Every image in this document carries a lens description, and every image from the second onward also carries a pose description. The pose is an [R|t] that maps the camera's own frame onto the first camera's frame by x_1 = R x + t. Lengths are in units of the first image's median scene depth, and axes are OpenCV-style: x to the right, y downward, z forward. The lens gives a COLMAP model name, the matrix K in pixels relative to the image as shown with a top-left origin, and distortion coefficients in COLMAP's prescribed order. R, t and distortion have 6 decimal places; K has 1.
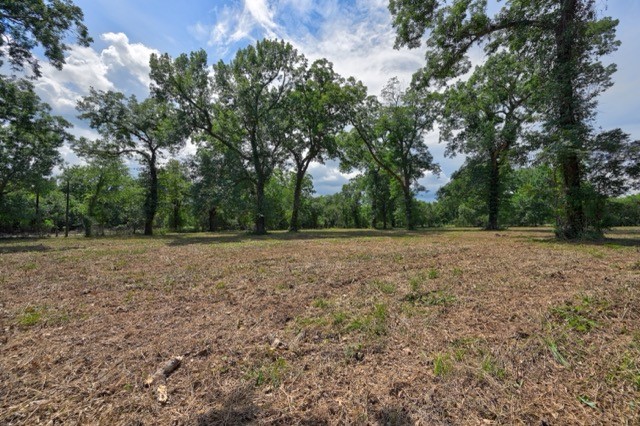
lens RADIAL K [[248.4, 0, 322.3], [0, 248.4, 213.7], [0, 0, 1]] dist [-0.005839, -0.000228]
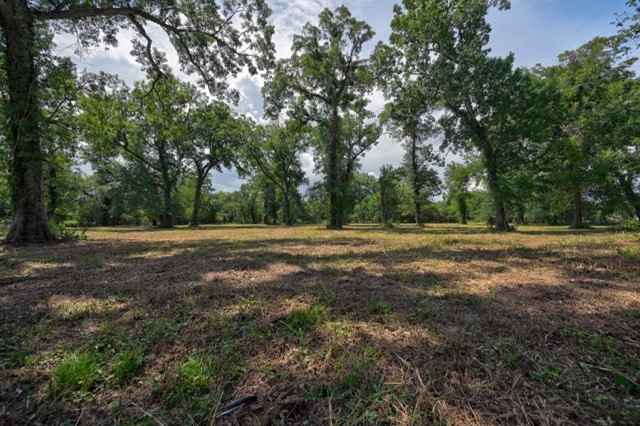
lens RADIAL K [[260.3, 0, 320.0], [0, 260.3, 213.0], [0, 0, 1]] dist [-0.001445, -0.000362]
pose [[0.937431, 0.018590, 0.347675, 0.018653], [-0.023931, 0.999652, 0.011073, -0.019898], [-0.347348, -0.018701, 0.937550, -0.379299]]
